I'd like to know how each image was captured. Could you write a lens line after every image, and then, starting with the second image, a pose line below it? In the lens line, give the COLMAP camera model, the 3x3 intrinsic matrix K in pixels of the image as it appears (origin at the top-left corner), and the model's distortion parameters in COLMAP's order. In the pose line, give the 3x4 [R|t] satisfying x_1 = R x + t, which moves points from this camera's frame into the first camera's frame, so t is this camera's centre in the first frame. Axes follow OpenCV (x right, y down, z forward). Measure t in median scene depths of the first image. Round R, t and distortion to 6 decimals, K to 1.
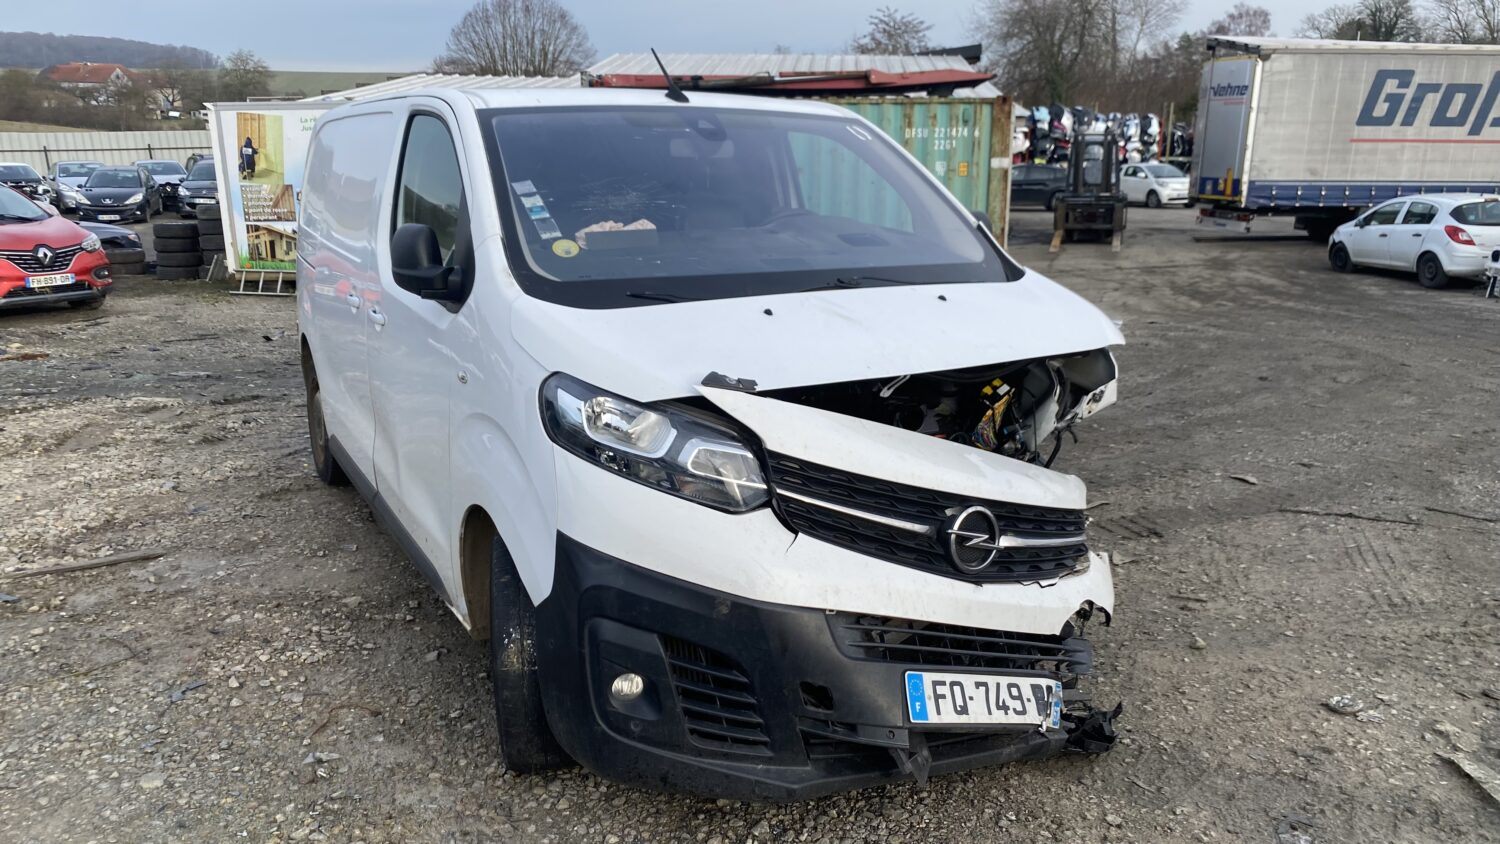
lens RADIAL K [[1156.1, 0, 754.1], [0, 1156.1, 418.2], [0, 0, 1]] dist [0.024186, -0.020122]
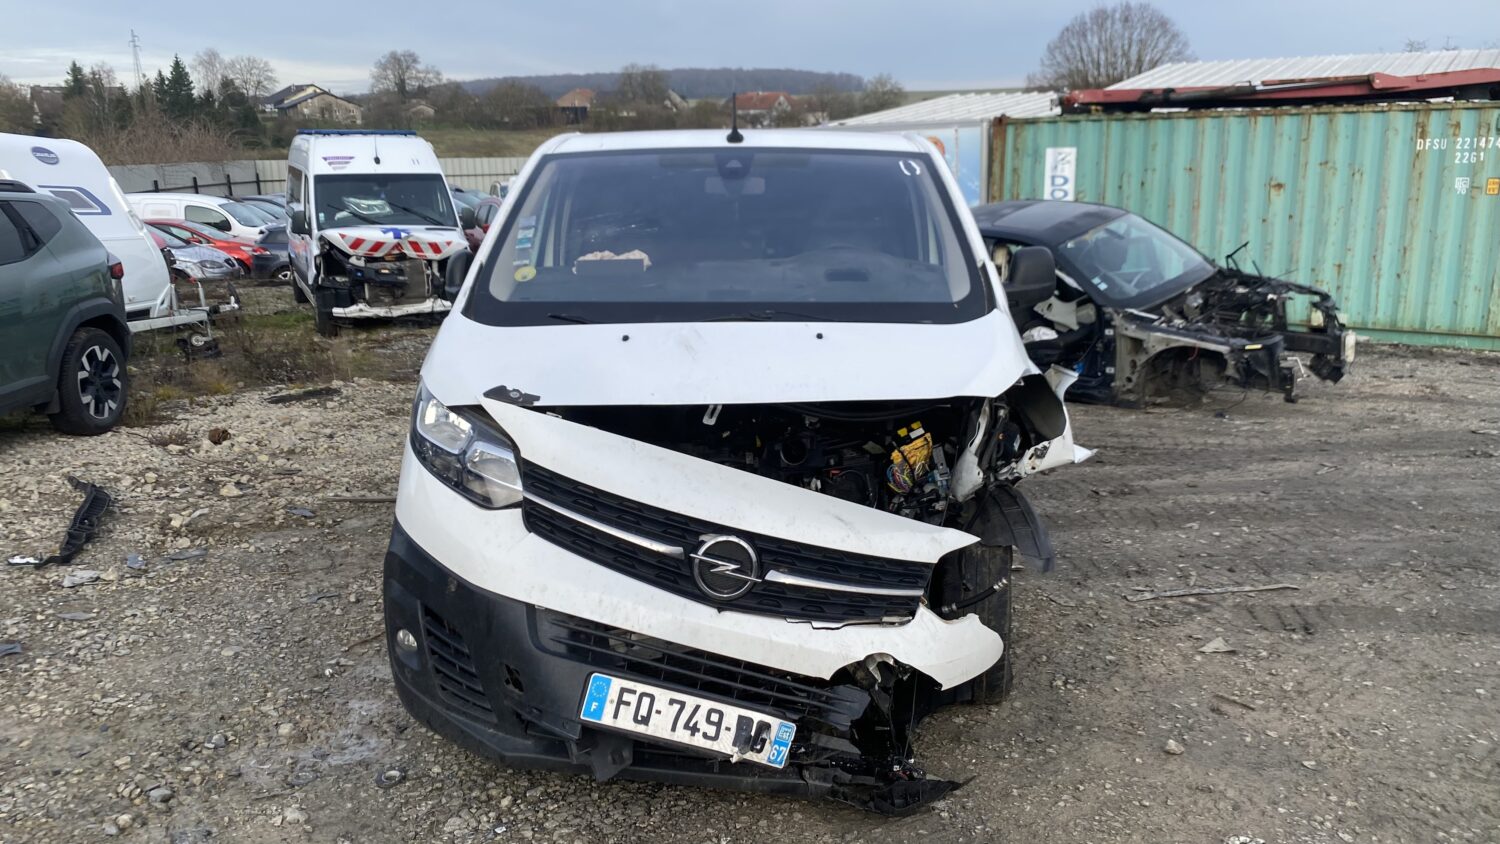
lens RADIAL K [[1156.1, 0, 754.1], [0, 1156.1, 418.2], [0, 0, 1]] dist [0.024186, -0.020122]
pose [[0.871034, 0.096155, -0.481720, 0.549951], [-0.101055, 0.994755, 0.015836, -0.037954], [0.480716, 0.034886, 0.876182, 0.075528]]
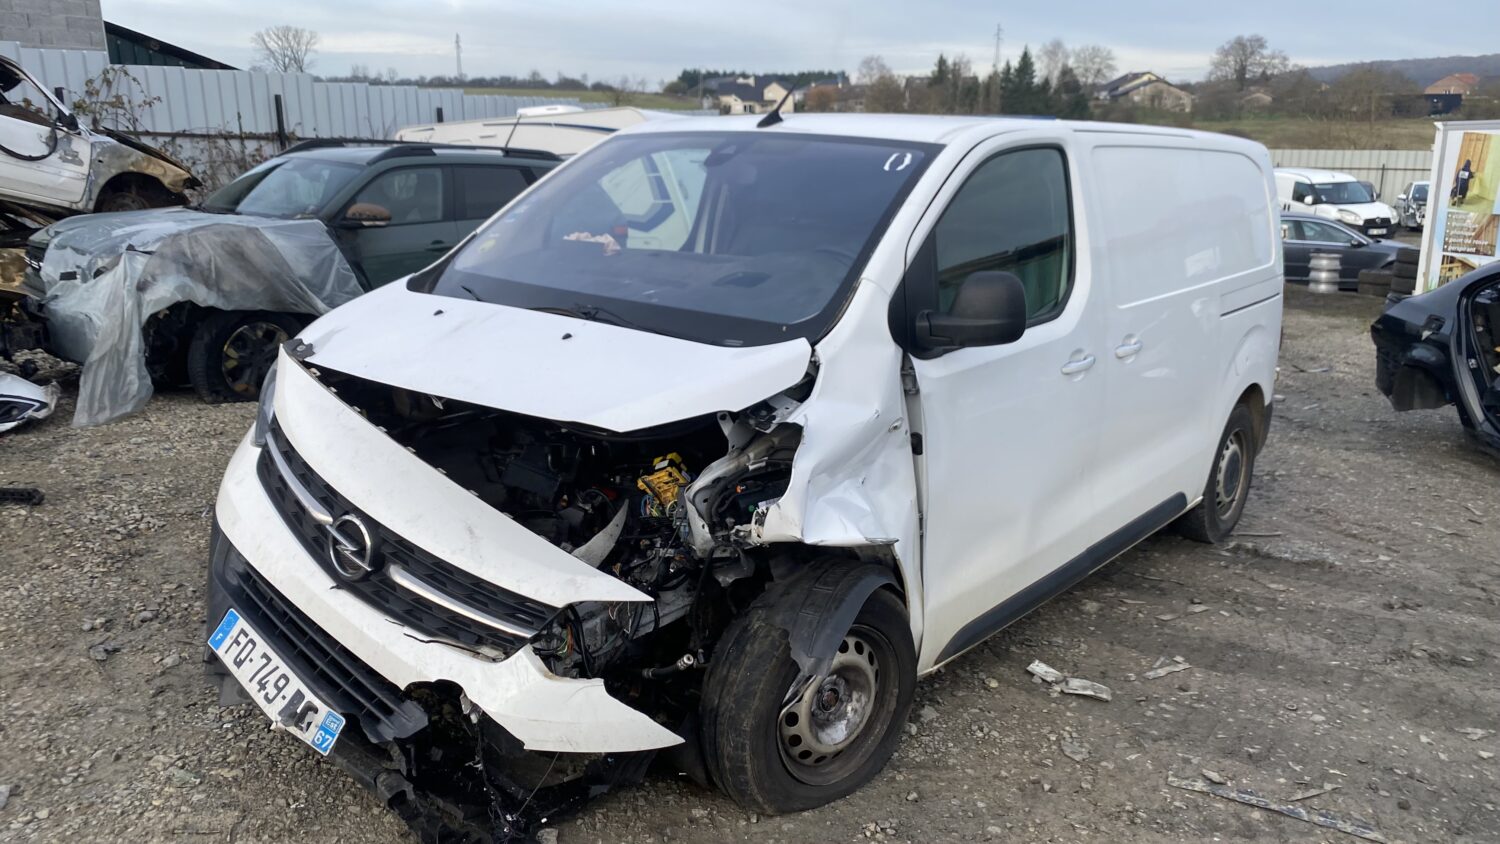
lens RADIAL K [[1156.1, 0, 754.1], [0, 1156.1, 418.2], [0, 0, 1]] dist [0.024186, -0.020122]
pose [[0.350124, 0.223947, -0.909539, 0.968518], [-0.238455, 0.960319, 0.144658, -0.189484], [0.905844, 0.166235, 0.389632, 0.707718]]
